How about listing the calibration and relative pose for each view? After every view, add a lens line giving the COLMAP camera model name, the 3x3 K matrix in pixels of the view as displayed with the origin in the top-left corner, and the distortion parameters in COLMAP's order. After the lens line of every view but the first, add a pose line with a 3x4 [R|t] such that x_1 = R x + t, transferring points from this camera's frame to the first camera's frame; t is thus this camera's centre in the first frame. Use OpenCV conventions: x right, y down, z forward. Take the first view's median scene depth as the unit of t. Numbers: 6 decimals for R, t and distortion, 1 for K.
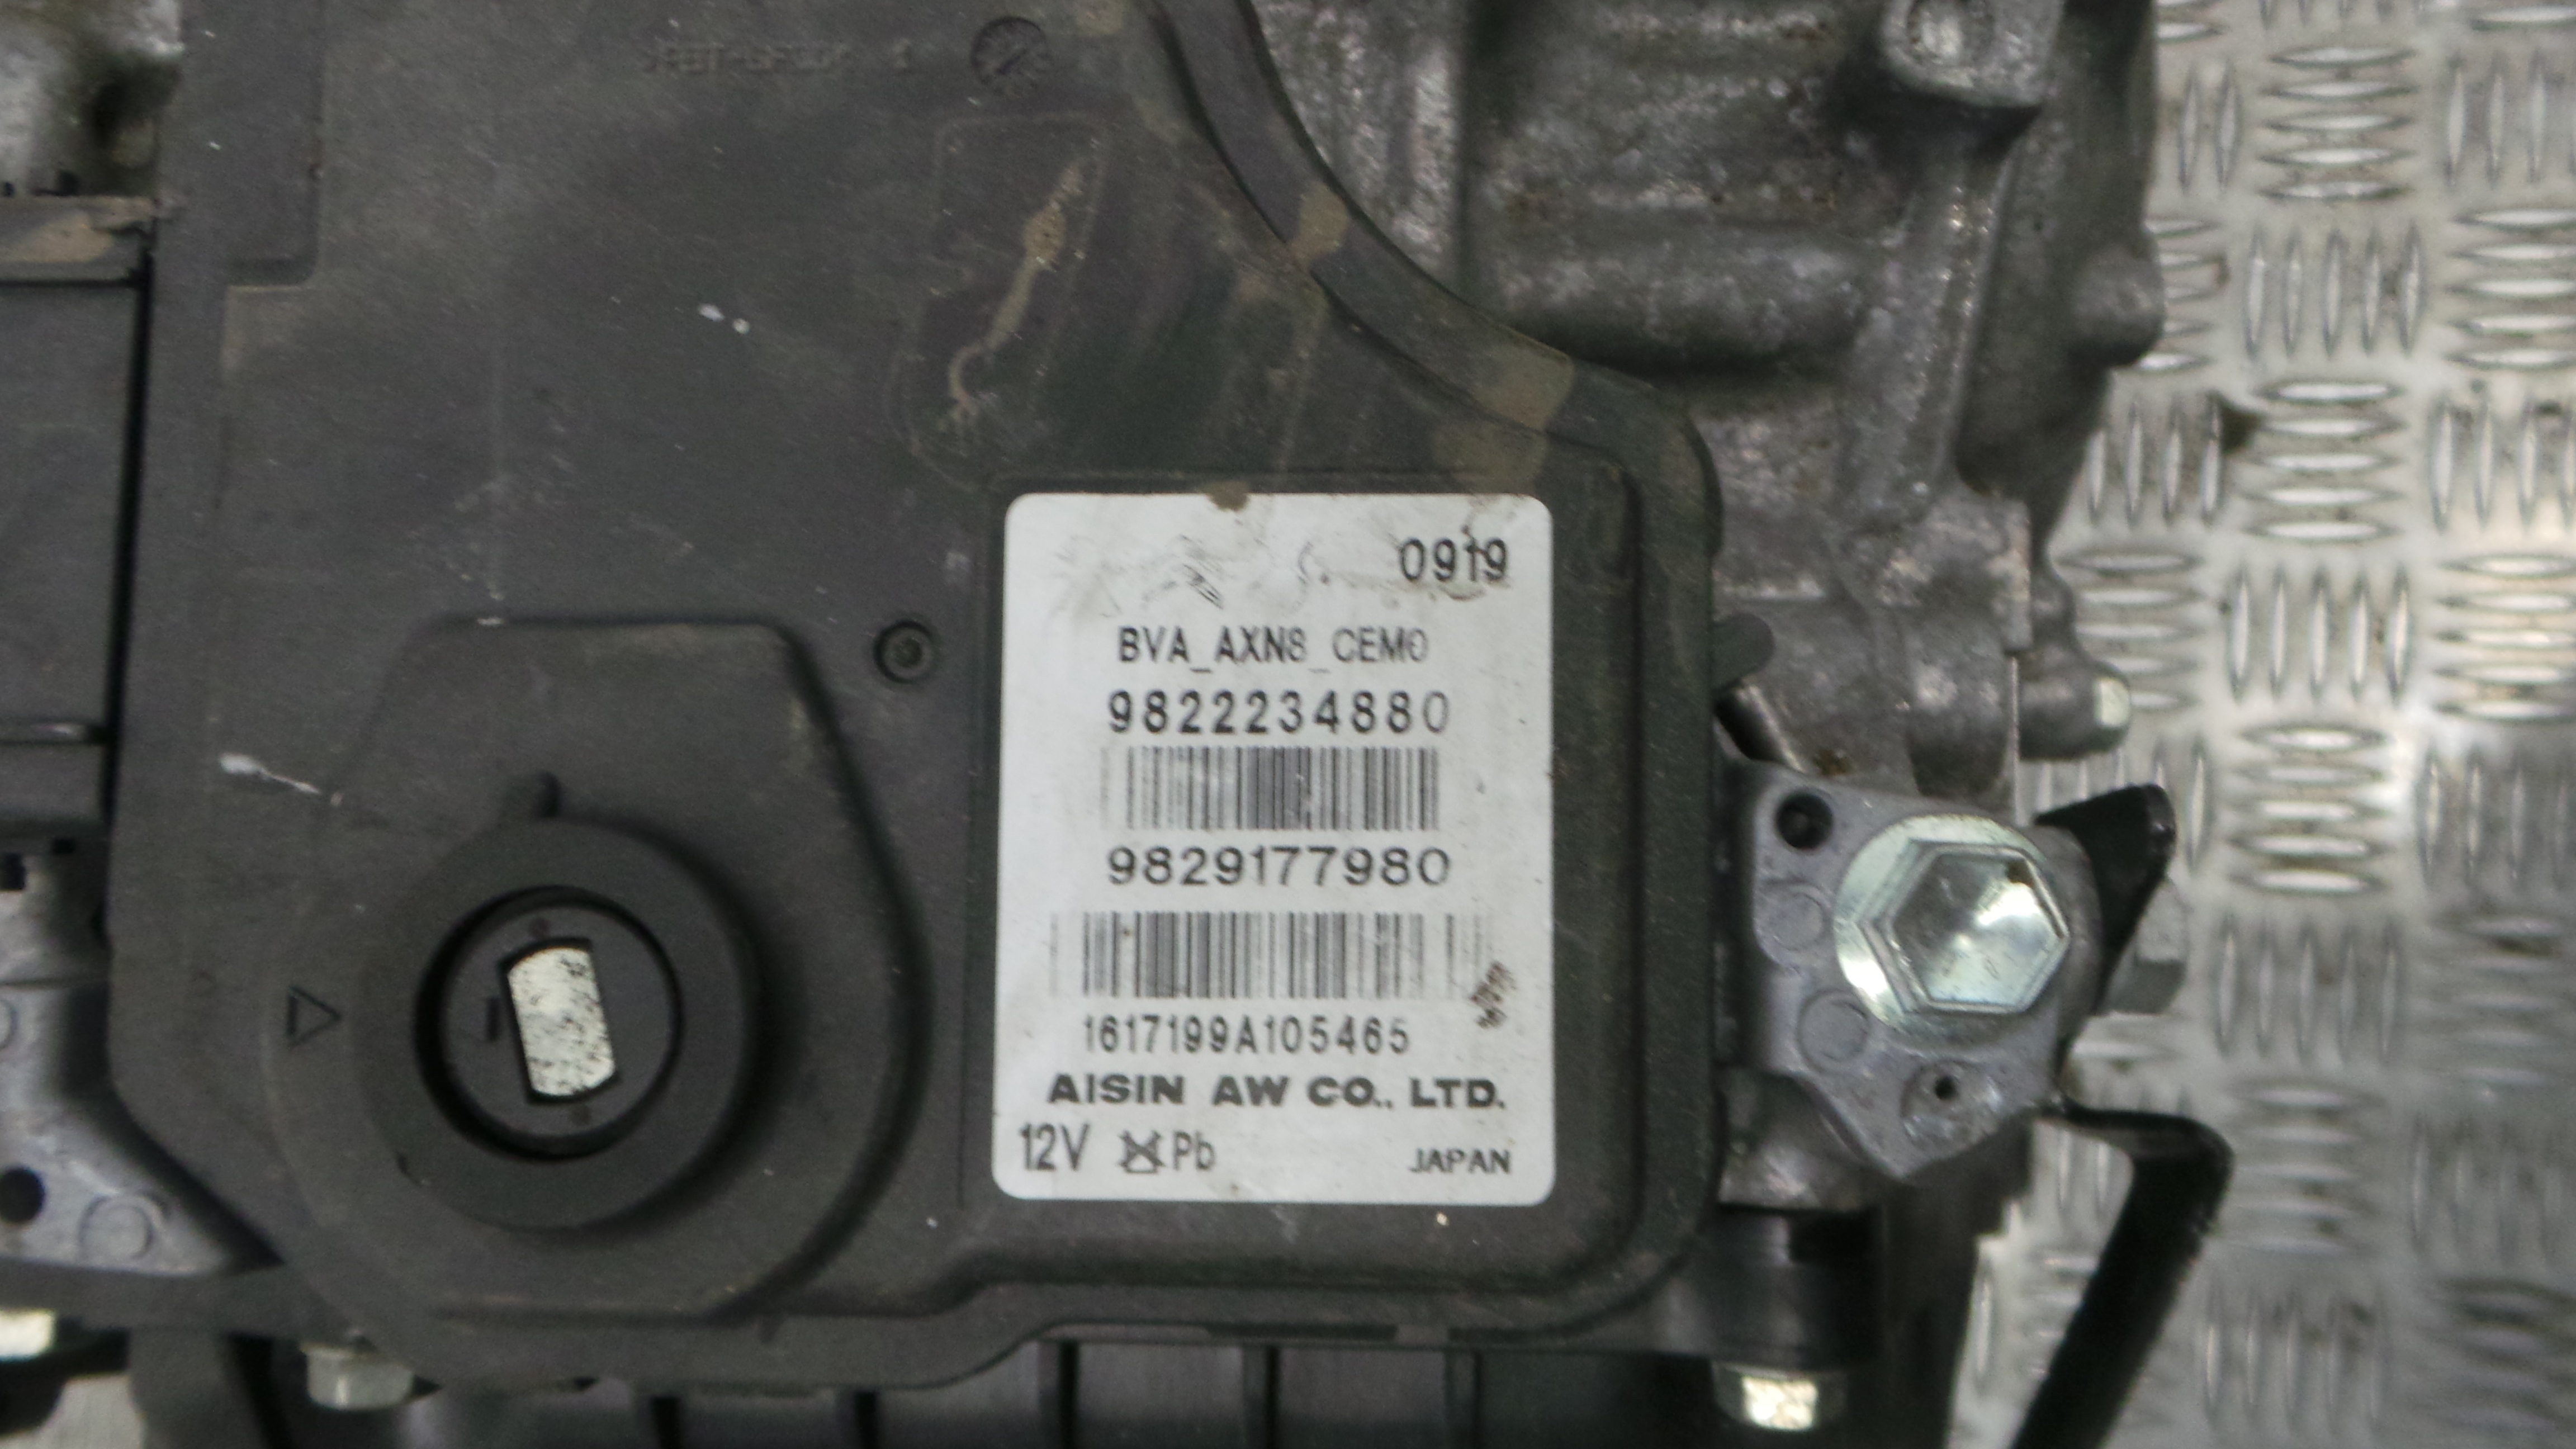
lens RADIAL K [[1790.0, 0, 1288.0], [0, 1790.0, 724.5], [0, 0, 1]] dist [0.000424, 0.001143]
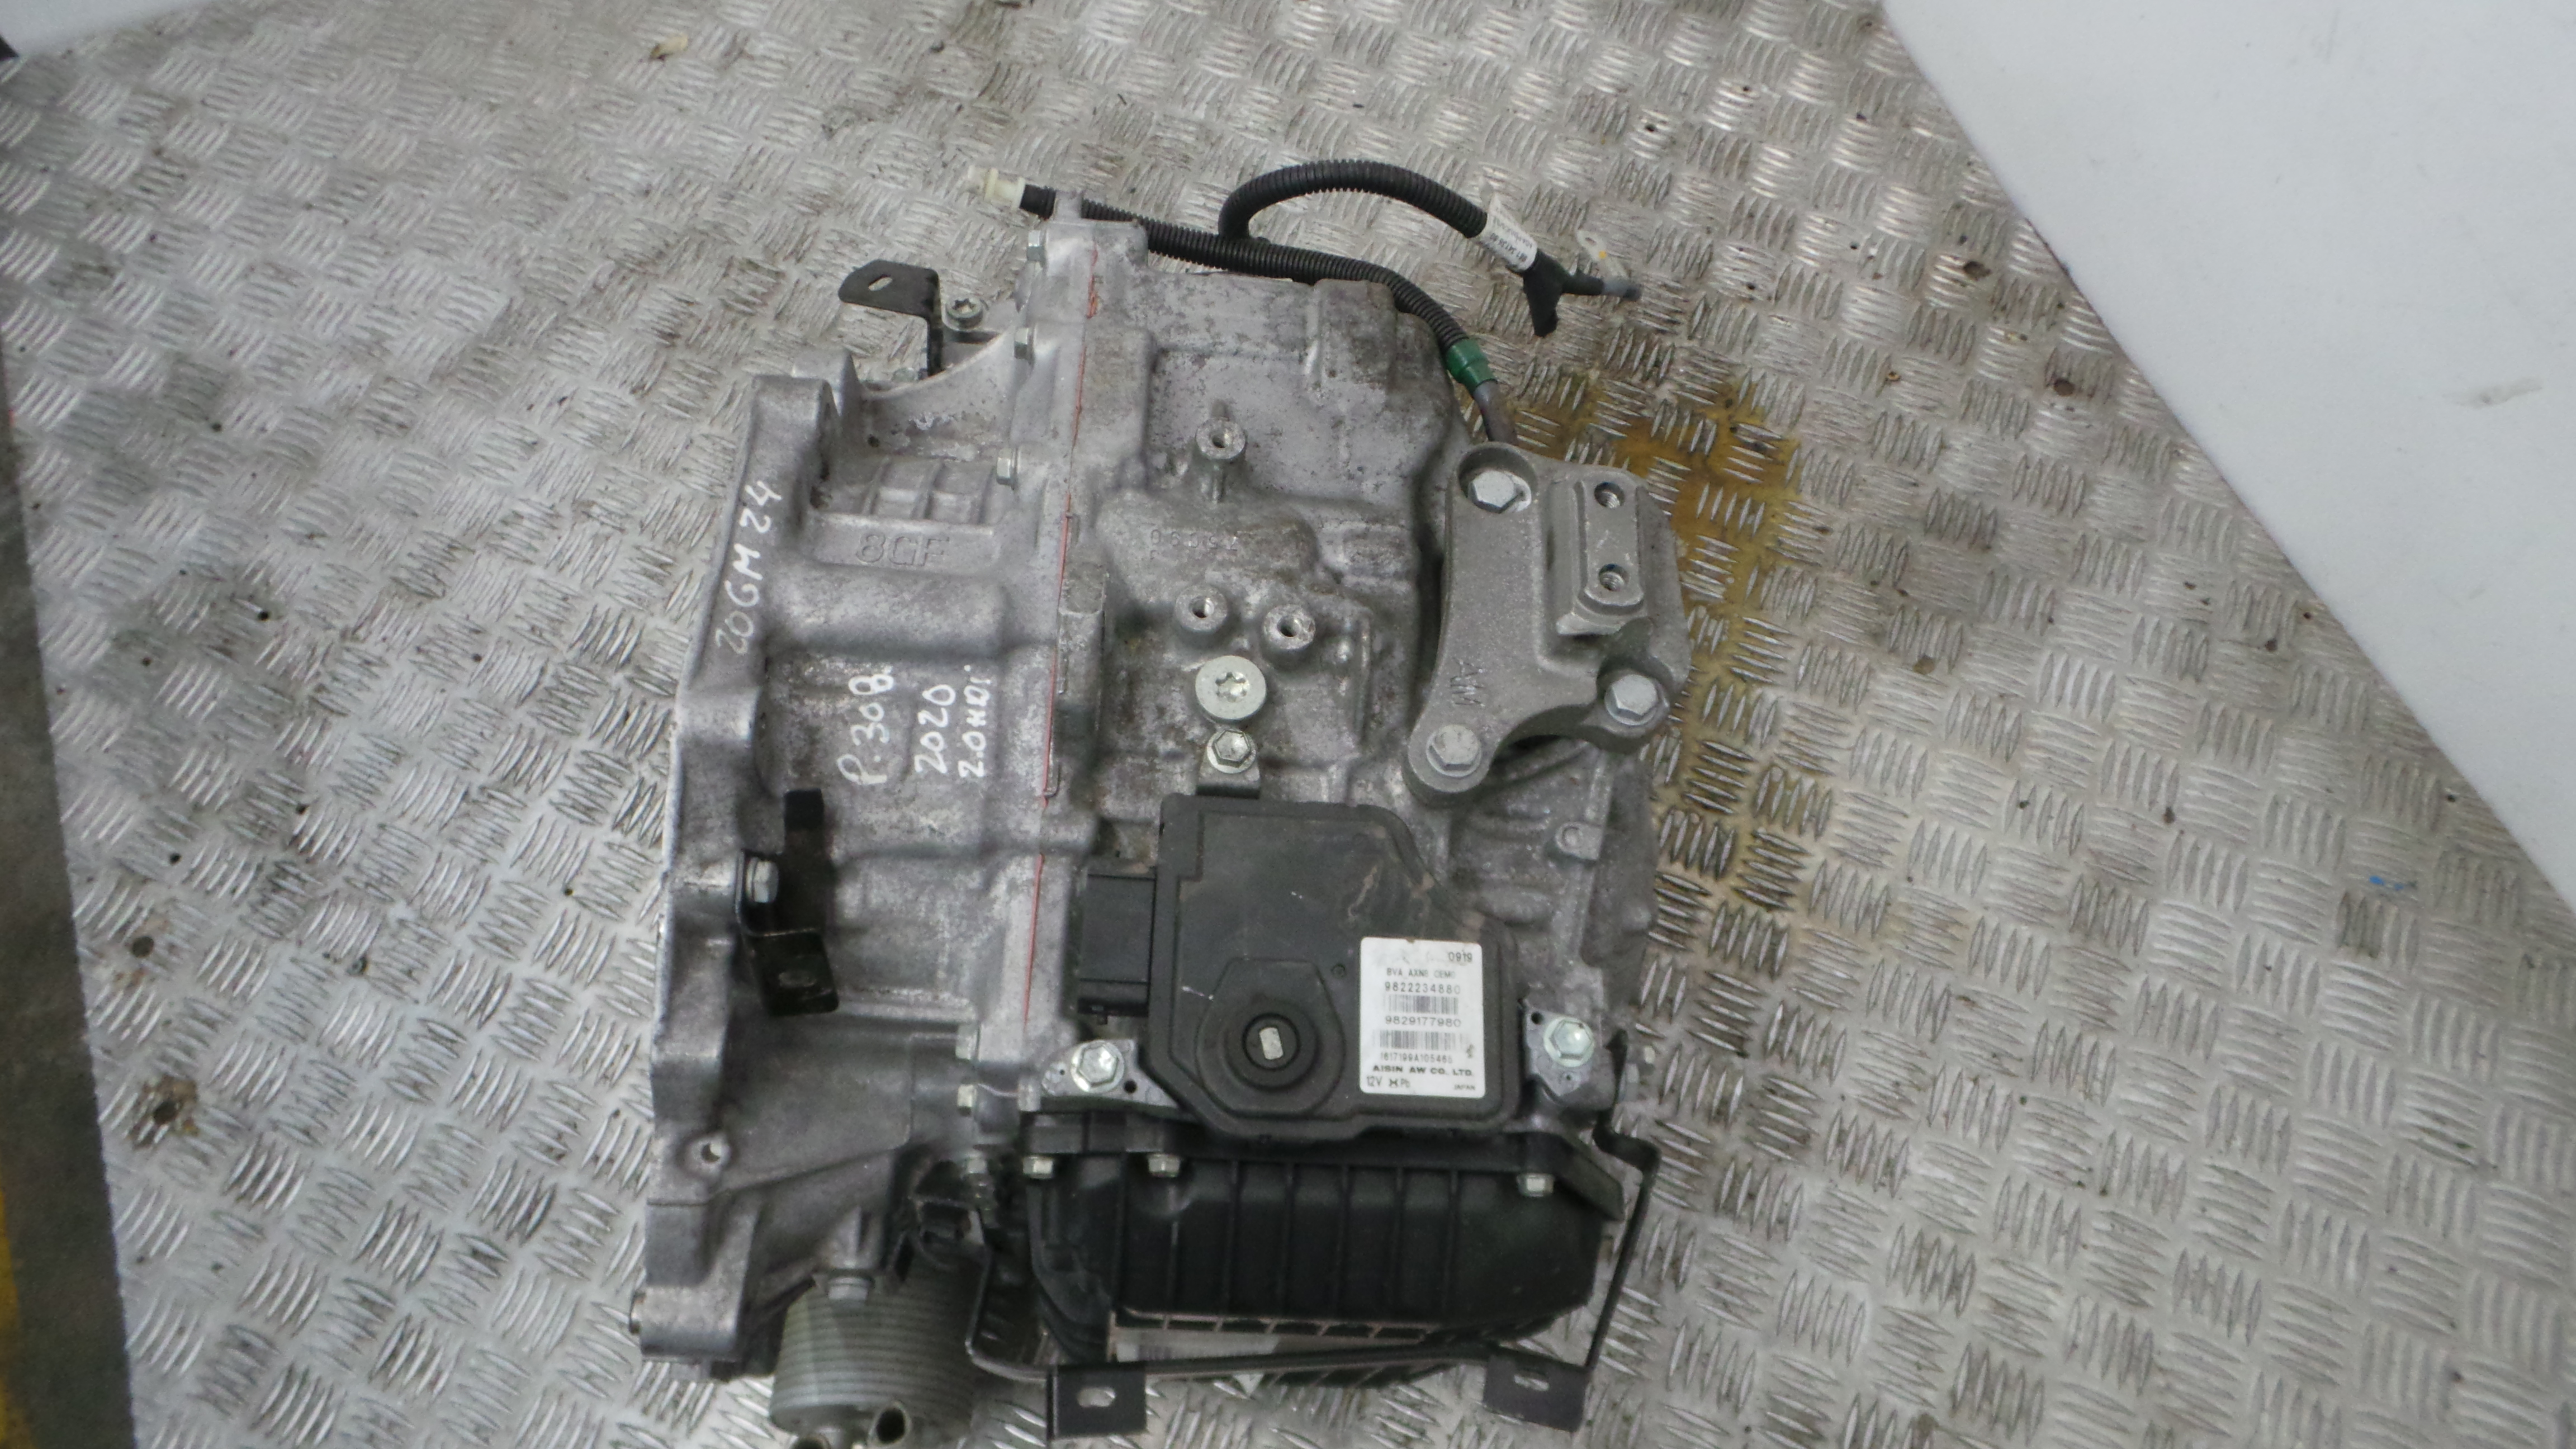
lens RADIAL K [[1790.0, 0, 1288.0], [0, 1790.0, 724.5], [0, 0, 1]] dist [0.000424, 0.001143]
pose [[0.991220, 0.068226, 0.113259, -0.901194], [-0.027038, 0.943079, -0.331469, 0.875661], [-0.129427, 0.325497, 0.936643, -3.410166]]
